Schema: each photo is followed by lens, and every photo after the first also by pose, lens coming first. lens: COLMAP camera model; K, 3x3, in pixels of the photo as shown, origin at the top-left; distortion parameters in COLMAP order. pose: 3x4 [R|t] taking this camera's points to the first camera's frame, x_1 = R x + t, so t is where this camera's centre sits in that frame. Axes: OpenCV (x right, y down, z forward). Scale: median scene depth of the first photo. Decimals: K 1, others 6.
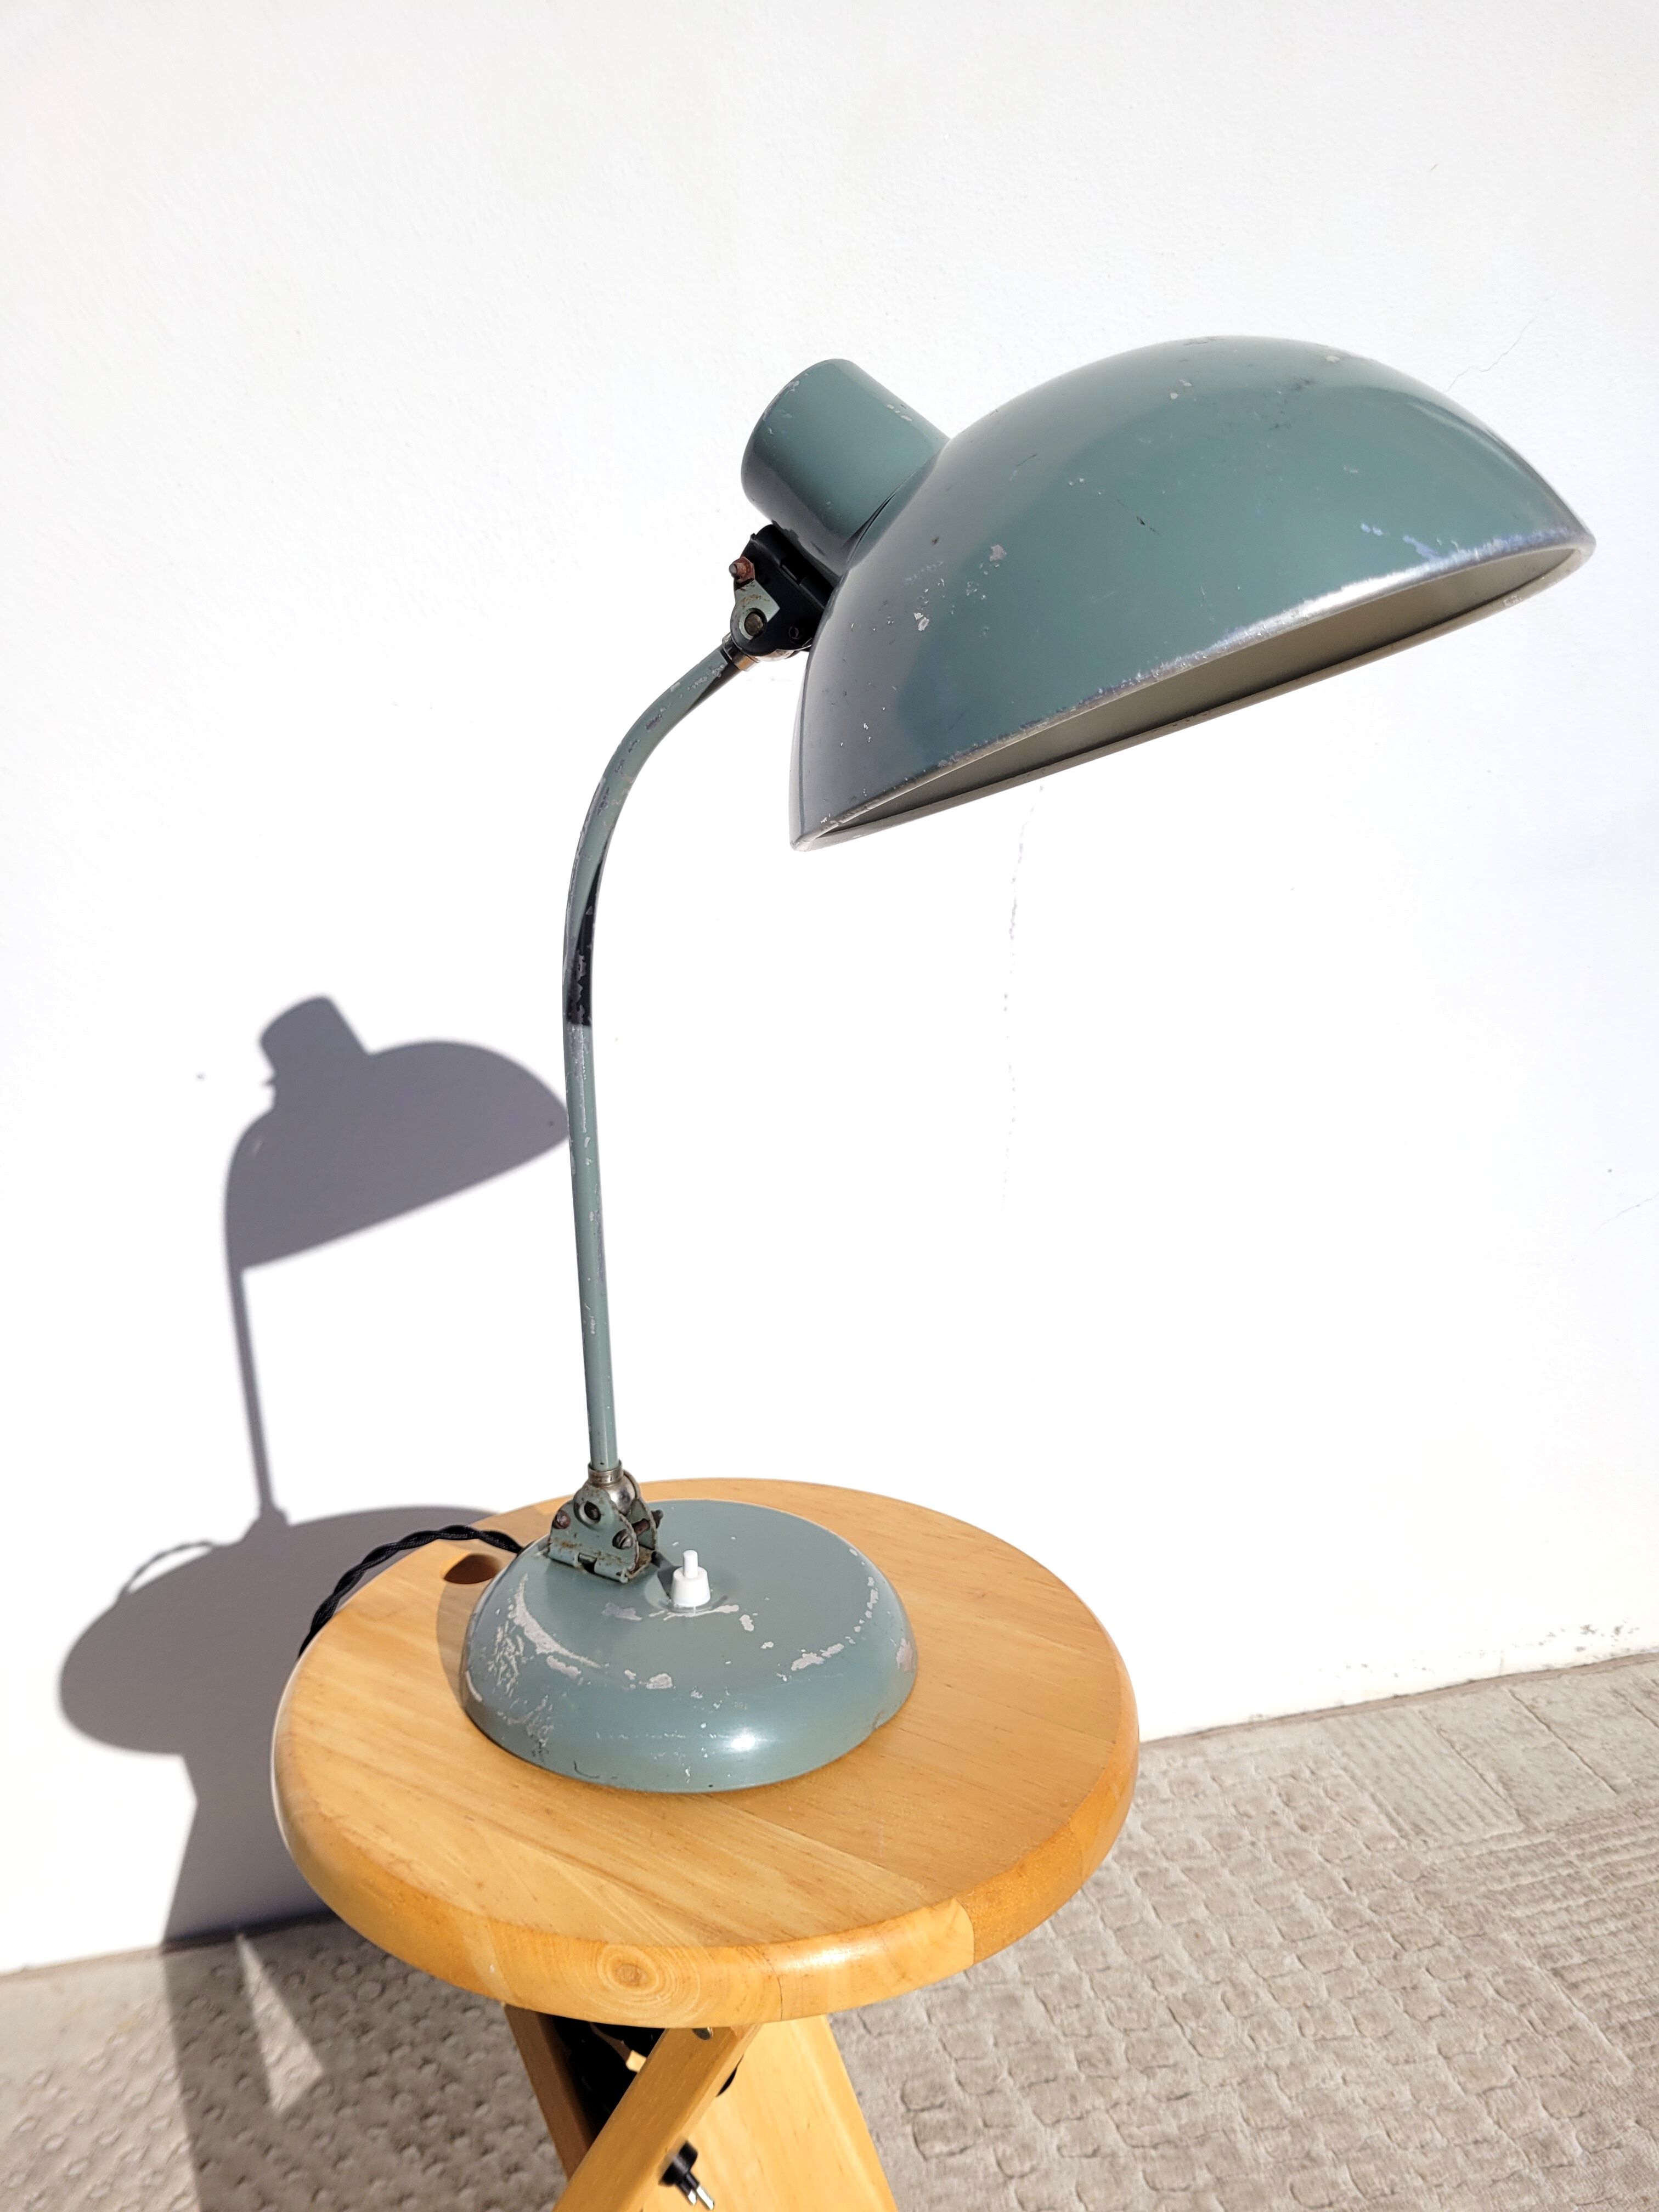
lens RADIAL K [[1691.7, 0, 829.8], [0, 1691.7, 1117.0], [0, 0, 1]] dist [0.012364, -0.025545]
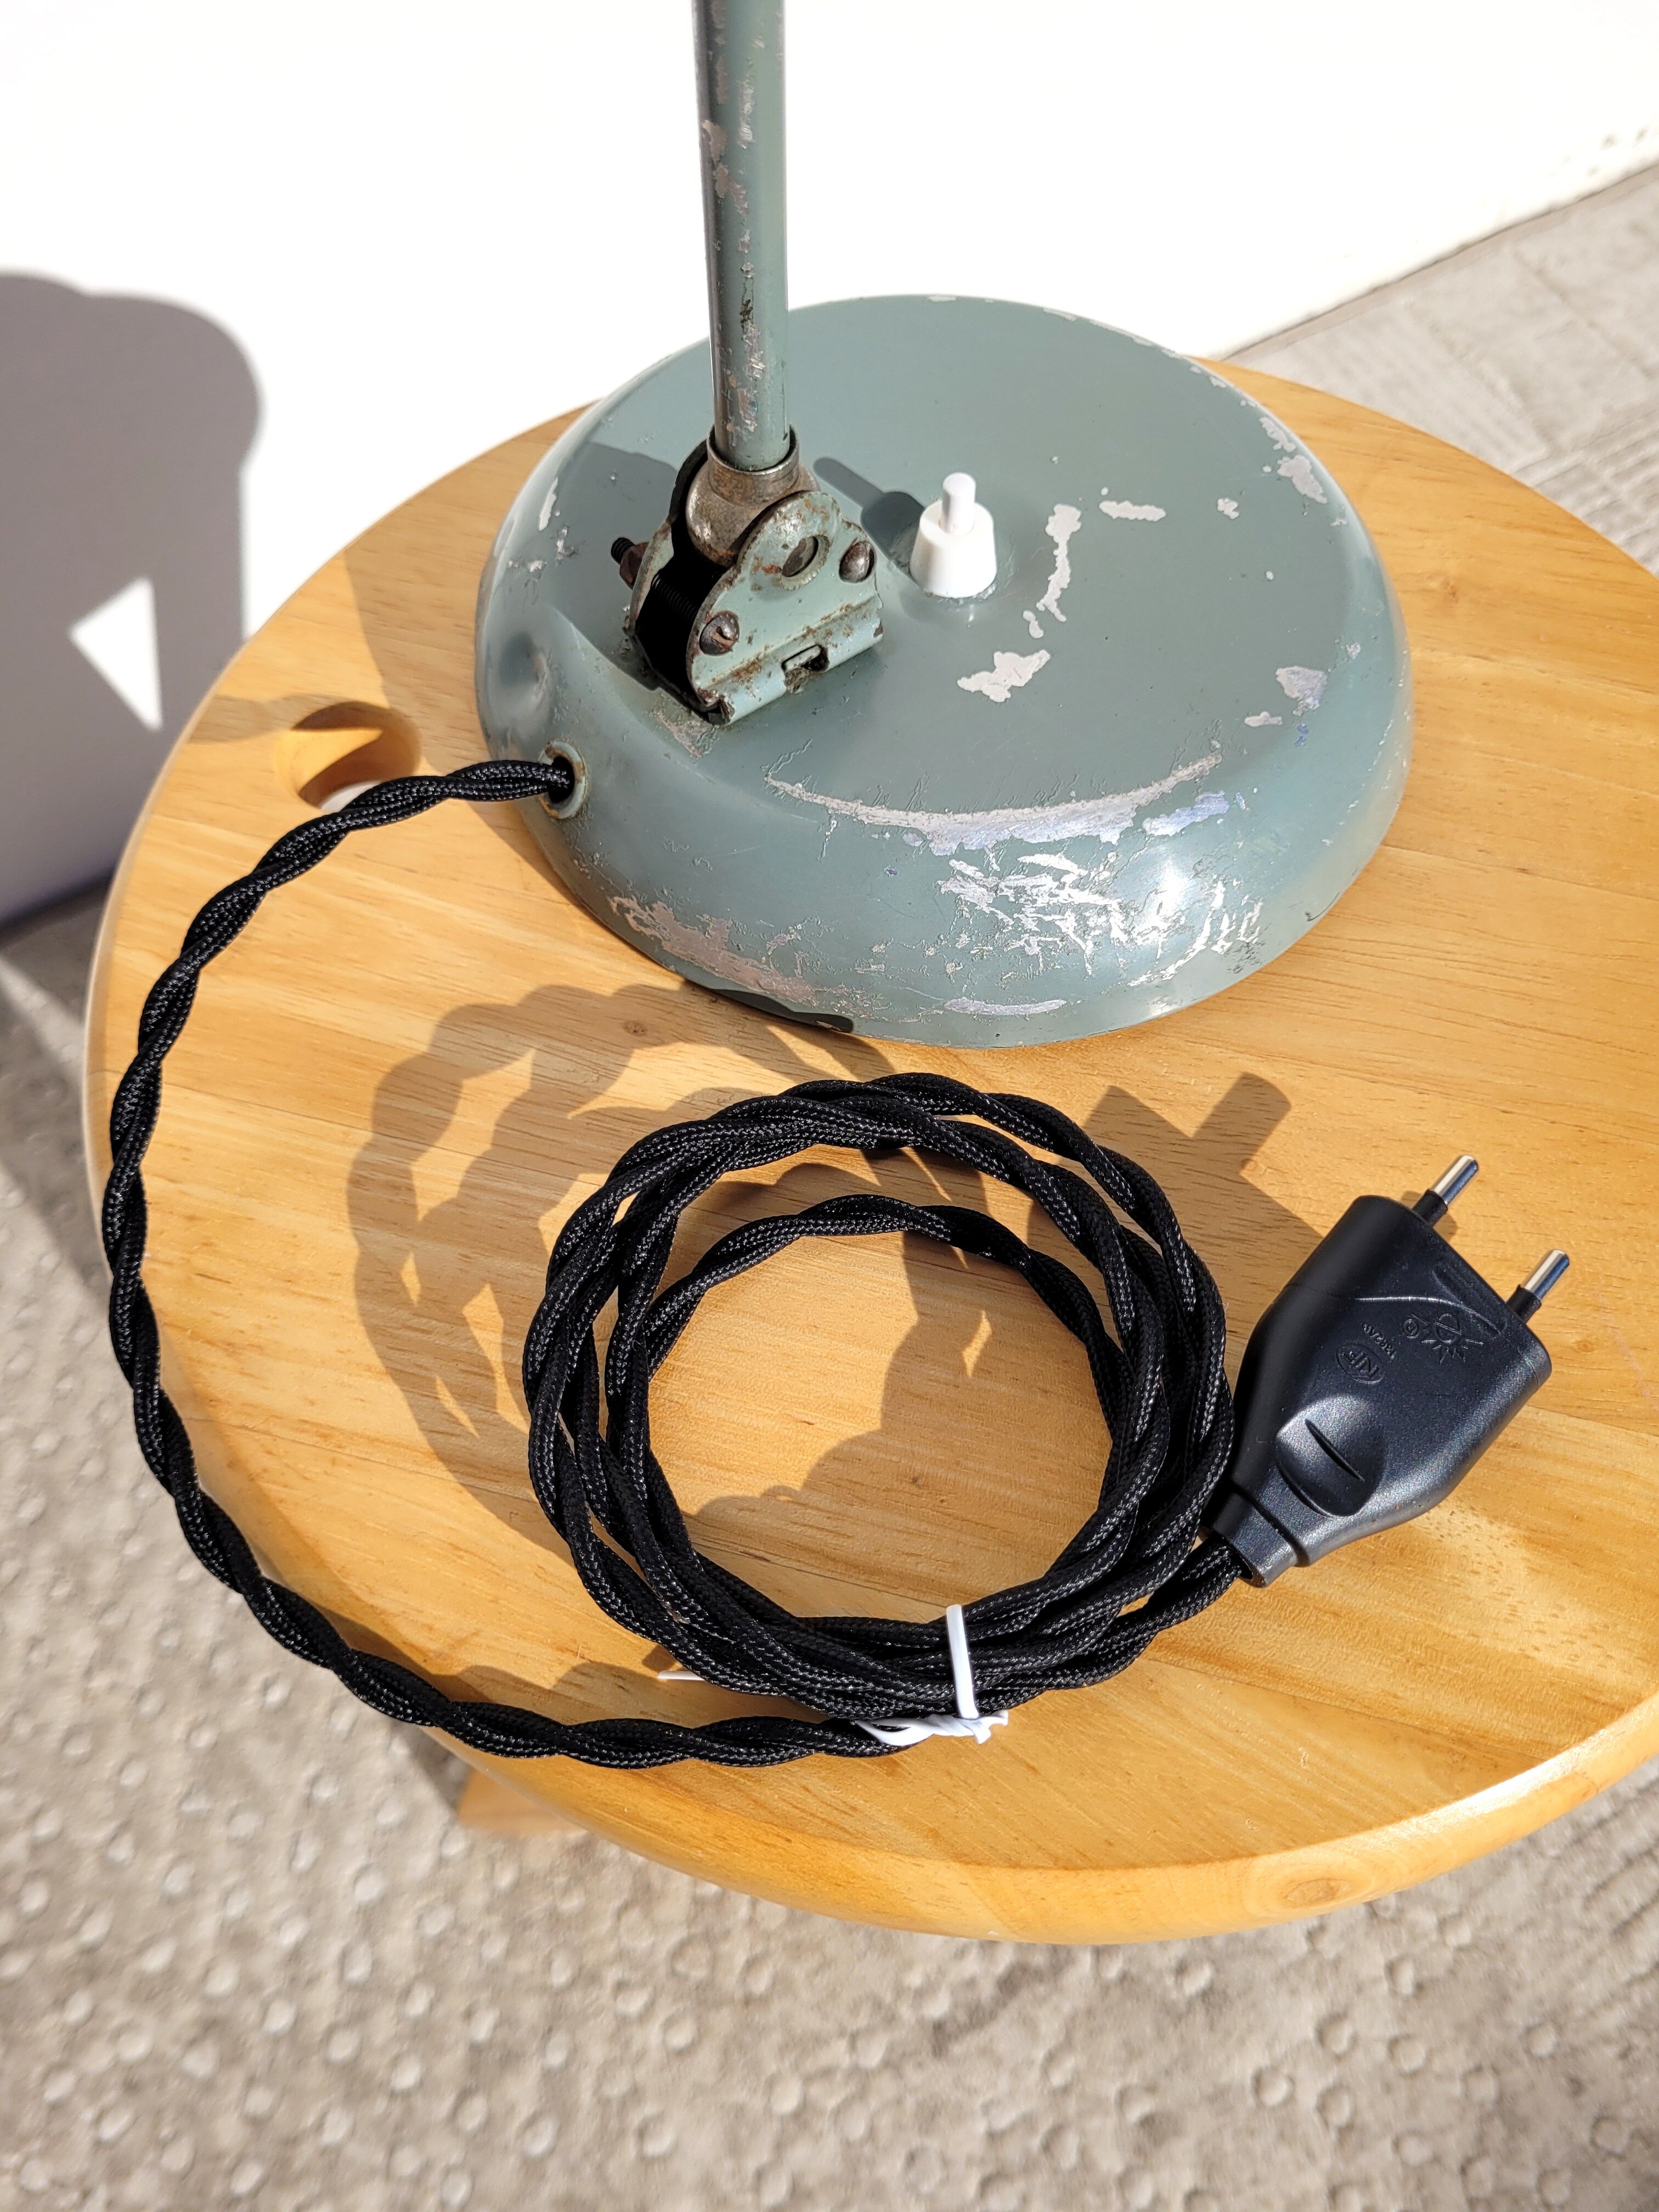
lens RADIAL K [[1691.7, 0, 815.7], [0, 1691.7, 1120.4], [0, 0, 1]] dist [0.012364, -0.025545]
pose [[0.964151, -0.240012, 0.113167, -0.099781], [0.079021, 0.666827, 0.741011, 0.016028], [-0.253314, -0.705504, 0.661888, 0.392206]]
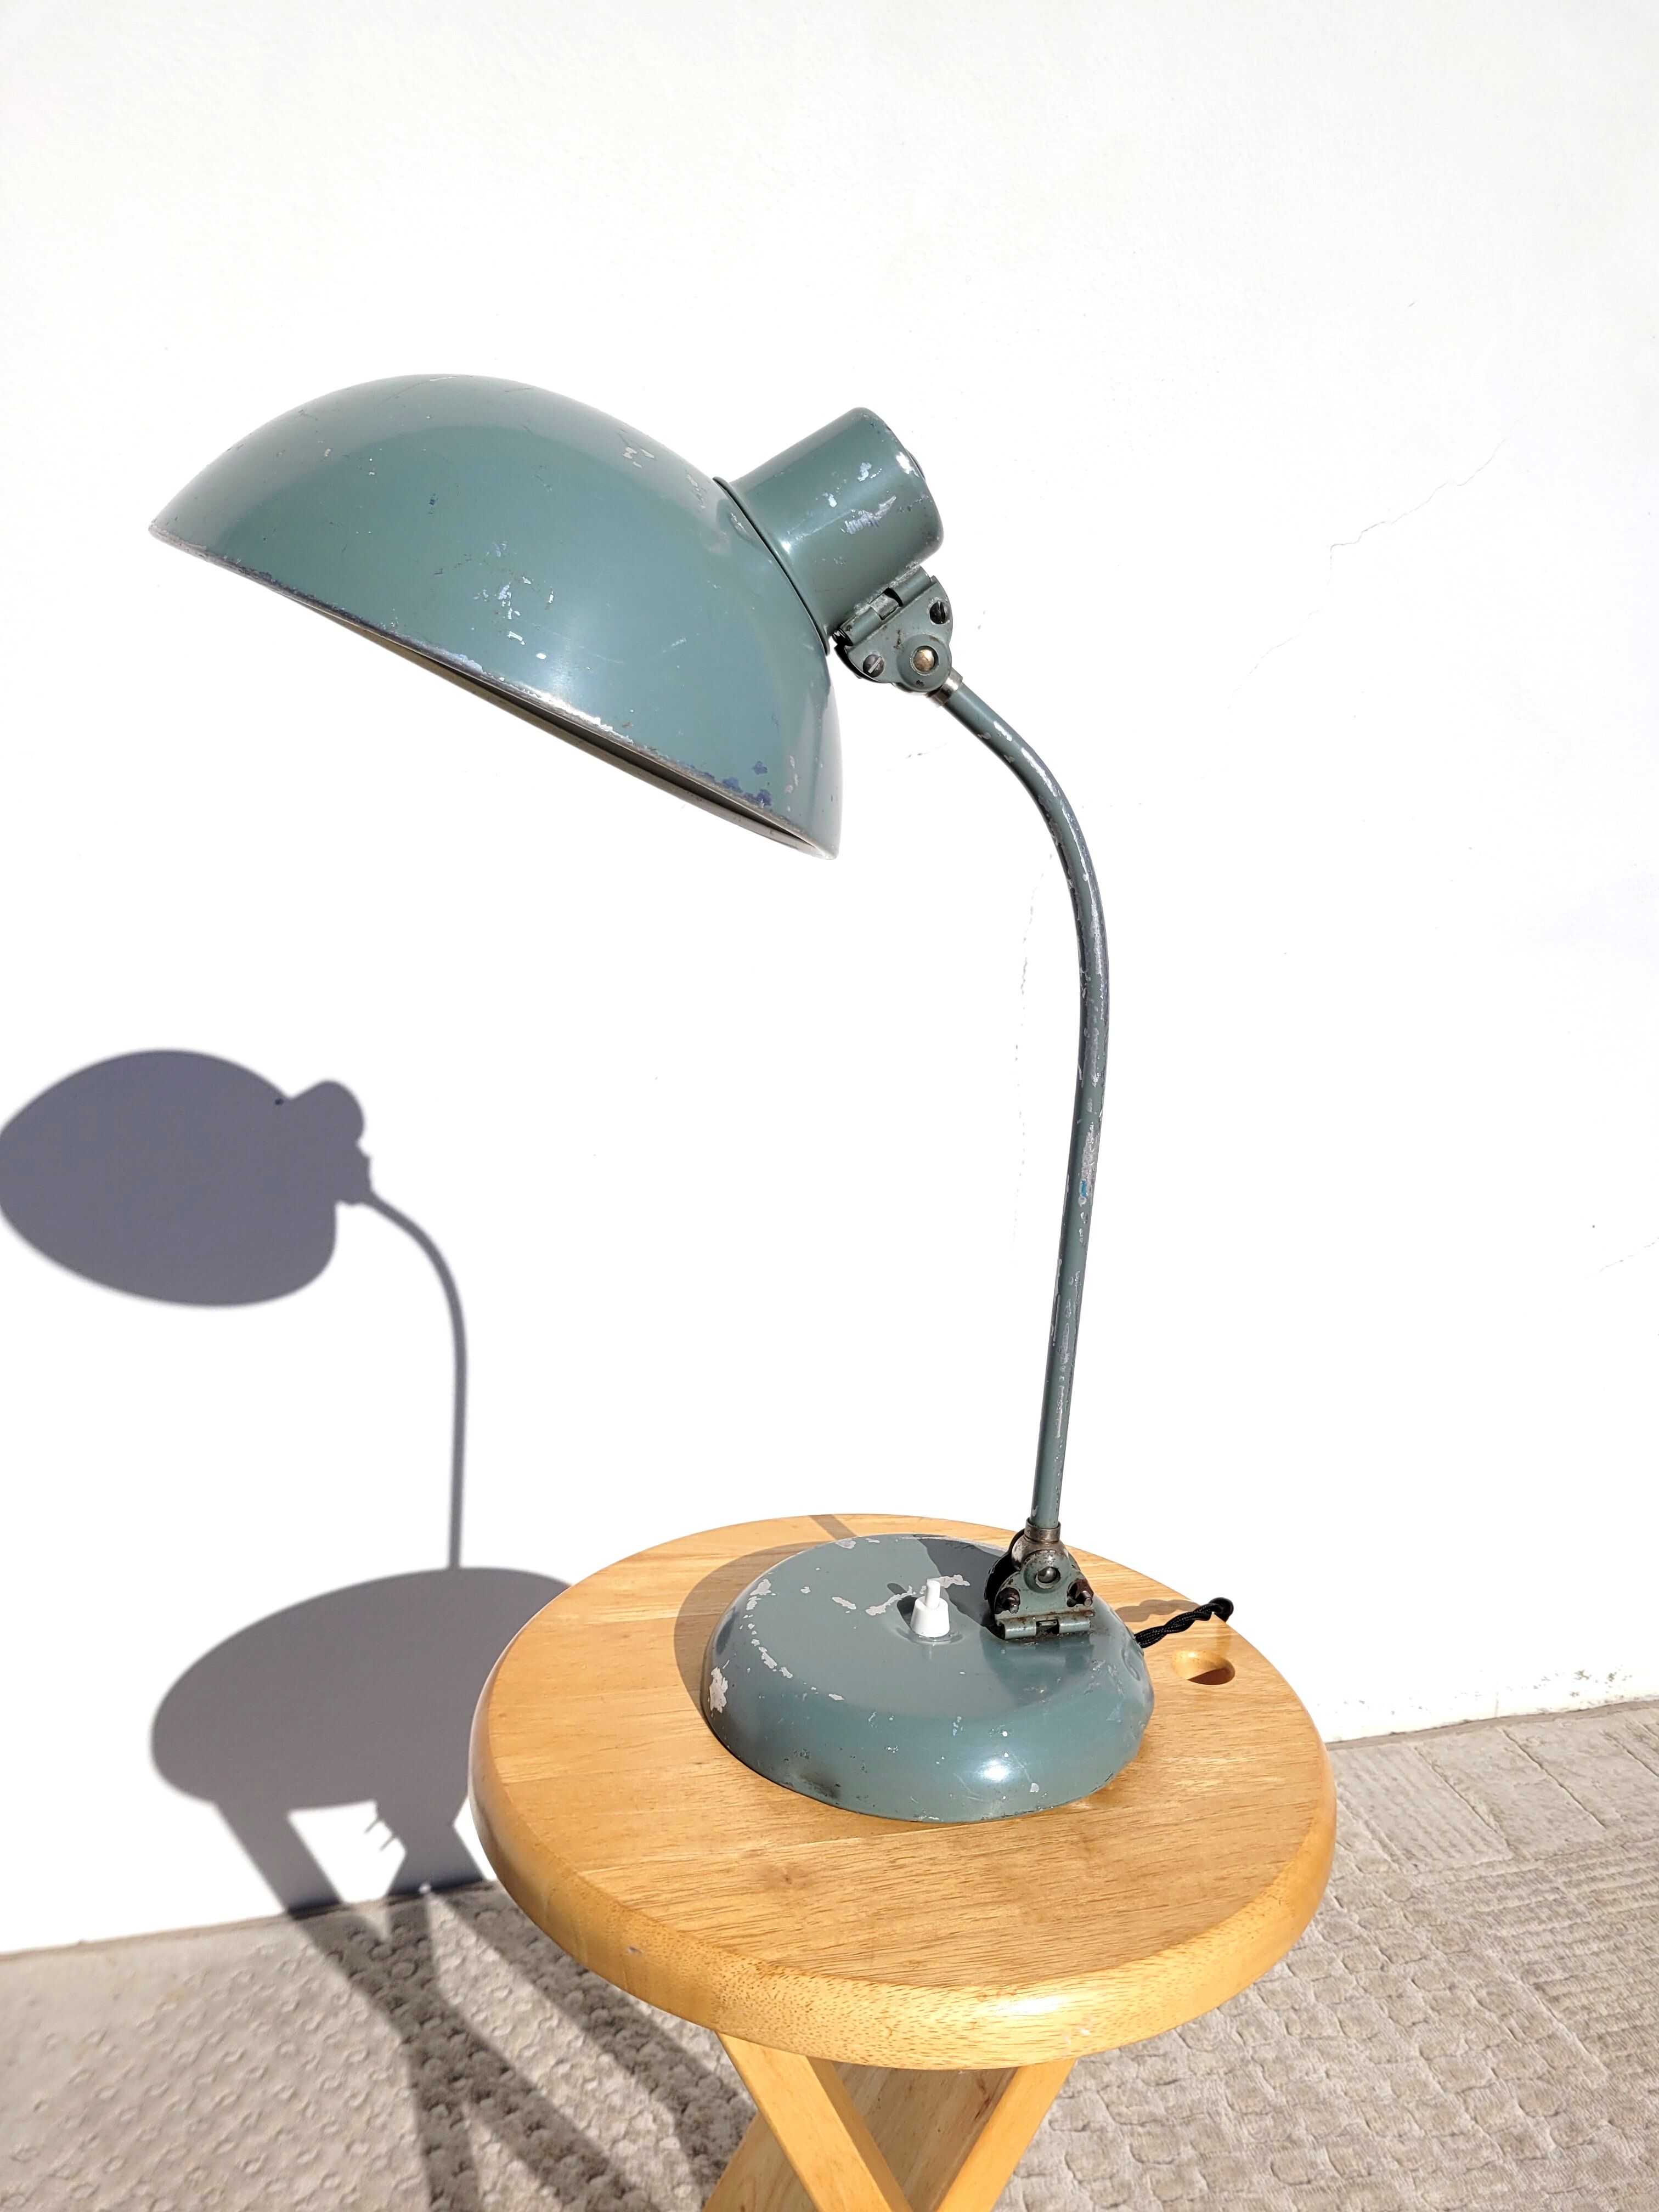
lens RADIAL K [[1691.7, 0, 828.4], [0, 1691.7, 1112.4], [0, 0, 1]] dist [0.012364, -0.025545]
pose [[0.999581, 0.014042, -0.025314, 0.013009], [-0.015635, 0.997836, -0.063873, 0.044624], [0.024362, 0.064242, 0.997637, -0.083590]]
